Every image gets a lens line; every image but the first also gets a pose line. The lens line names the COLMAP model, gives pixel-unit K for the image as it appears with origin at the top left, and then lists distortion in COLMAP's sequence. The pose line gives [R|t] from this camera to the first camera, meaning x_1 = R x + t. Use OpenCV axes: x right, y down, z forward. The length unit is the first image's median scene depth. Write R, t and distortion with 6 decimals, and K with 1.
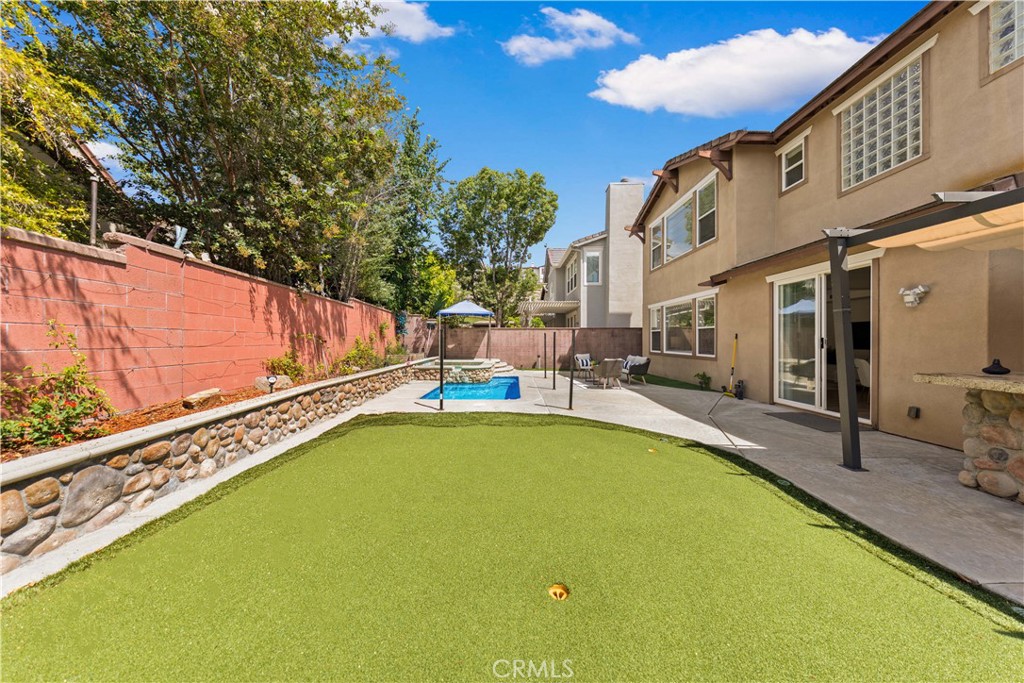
lens RADIAL K [[315.9, 0, 504.6], [0, 315.9, 344.7], [0, 0, 1]] dist [-0.000644, -0.000085]
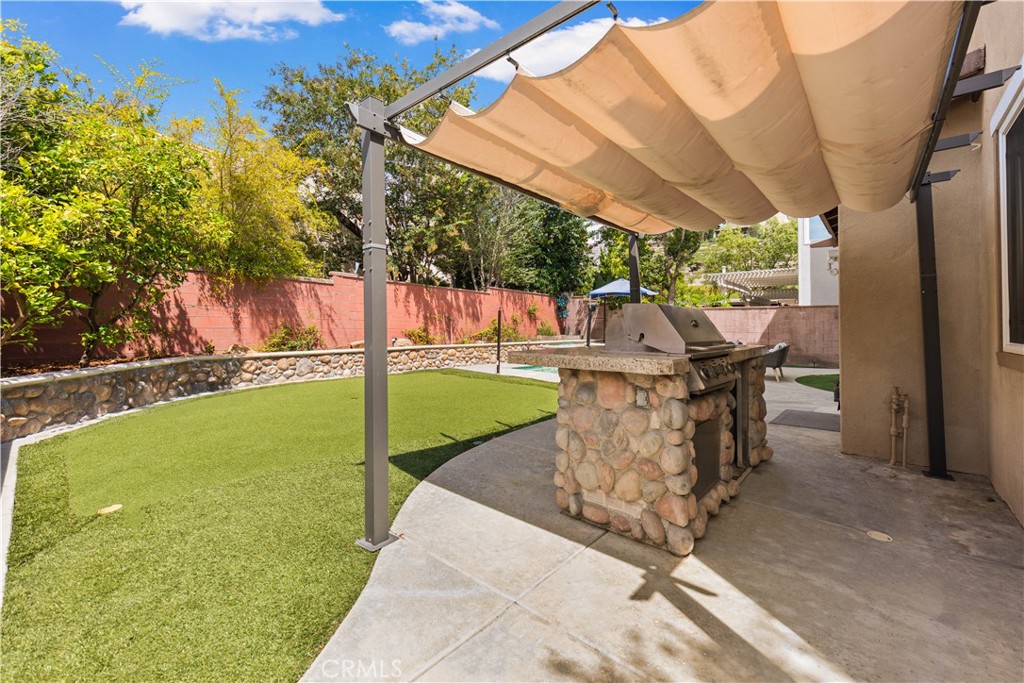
lens RADIAL K [[403.5, 0, 508.5], [0, 403.5, 322.6], [0, 0, 1]] dist [0.028636, -0.000041]
pose [[0.755193, 0.004759, -0.655485, 0.933473], [-0.021011, 0.999636, -0.016950, 0.029247], [0.655166, 0.026573, 0.755018, -0.224353]]
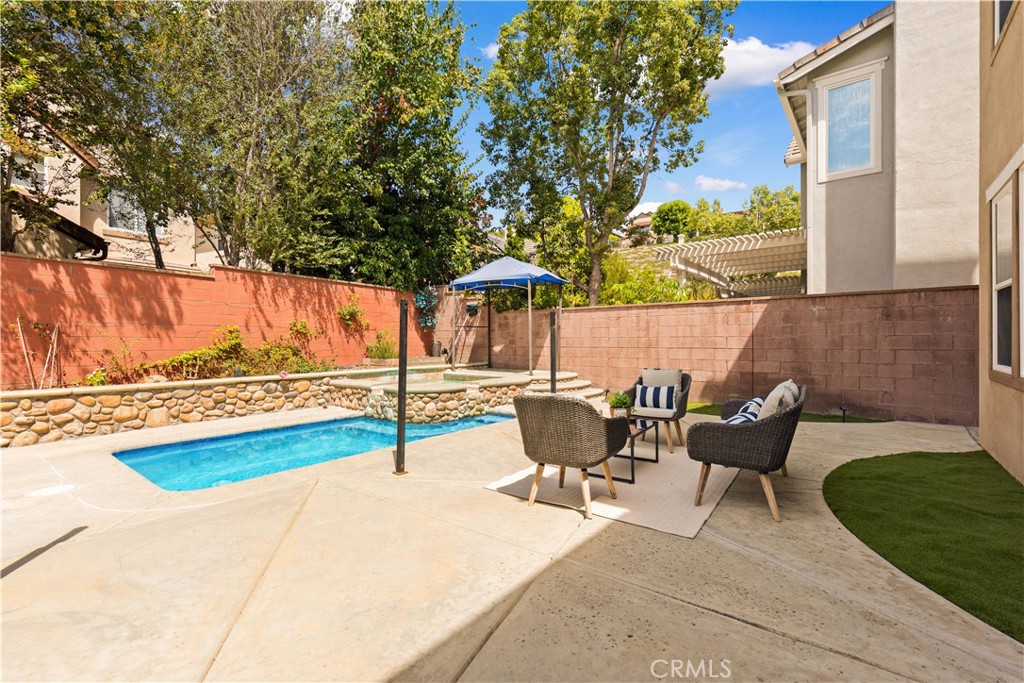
lens RADIAL K [[450.7, 0, 507.2], [0, 450.7, 343.8], [0, 0, 1]] dist [0.017491, -0.000011]
pose [[0.793453, 0.000960, -0.608631, 0.766316], [-0.006653, 0.999953, -0.007095, 0.015680], [0.608596, 0.009679, 0.793422, 0.988122]]
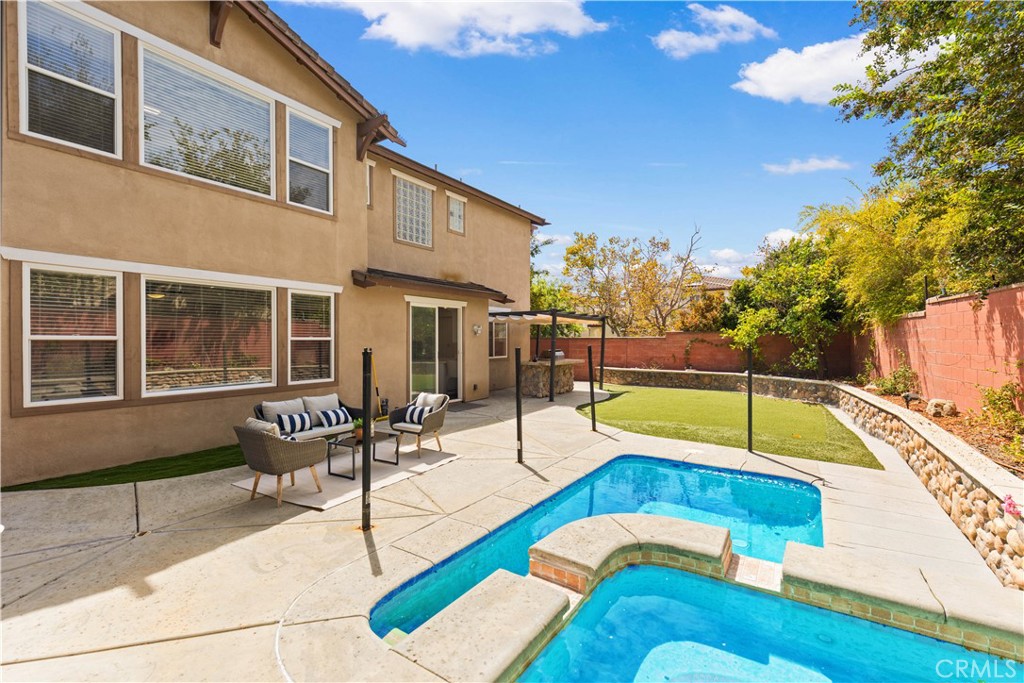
lens RADIAL K [[437.5, 0, 511.9], [0, 437.5, 345.6], [0, 0, 1]] dist [0.020612, -0.010359]
pose [[-0.840033, -0.007197, 0.542488, -0.310171], [0.009276, 0.999575, 0.027624, -0.091492], [-0.542456, 0.028237, -0.839609, 2.279934]]
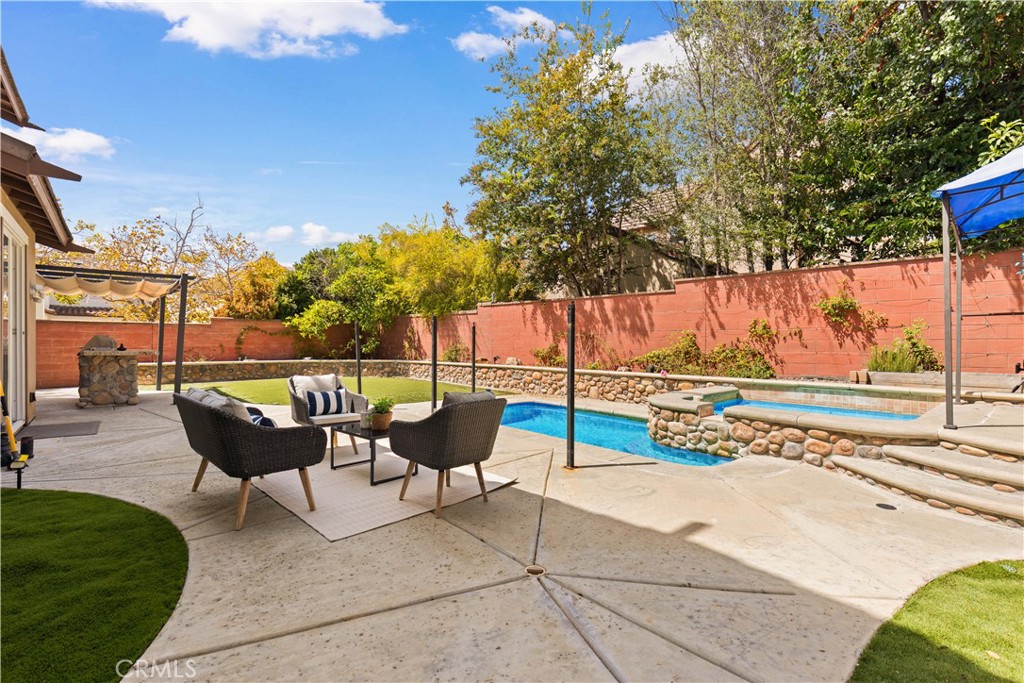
lens RADIAL K [[450.7, 0, 507.2], [0, 450.7, 343.8], [0, 0, 1]] dist [0.017491, -0.000011]
pose [[-0.738260, 0.001756, -0.674513, 0.802023], [-0.011372, 0.999822, 0.015048, -0.011328], [0.674420, 0.018780, -0.738109, 2.317378]]
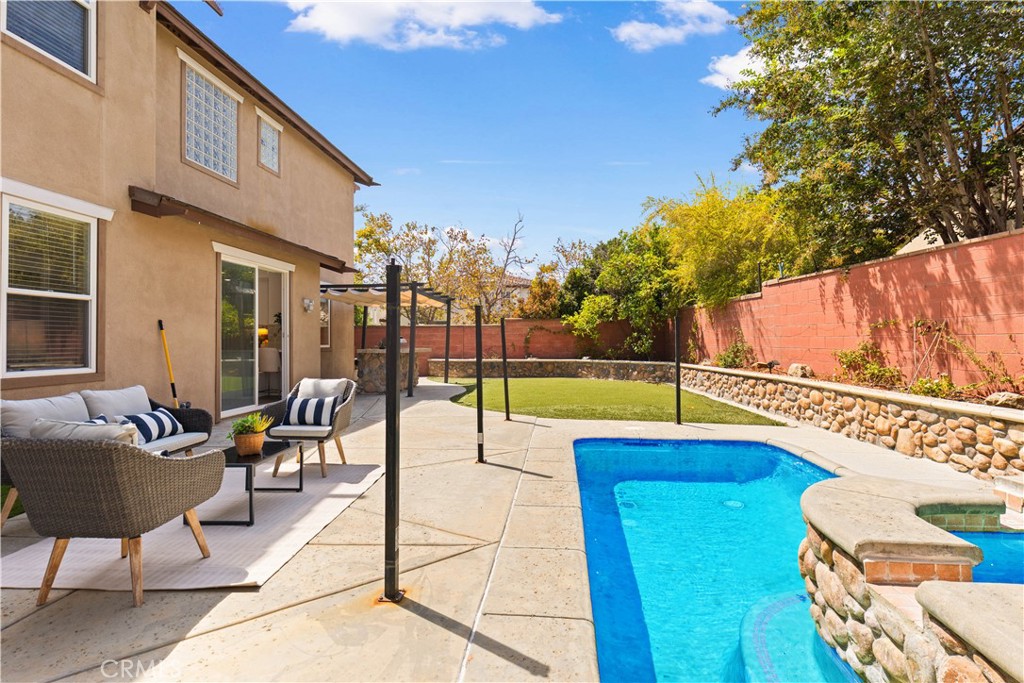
lens RADIAL K [[475.0, 0, 512.0], [0, 475.0, 341.5], [0, 0, 1]] dist [-0.003234, -0.001707]
pose [[-0.997263, 0.005728, 0.073710, 0.109340], [0.006958, 0.999841, 0.016447, -0.009756], [-0.073604, 0.016915, -0.997144, 2.217051]]
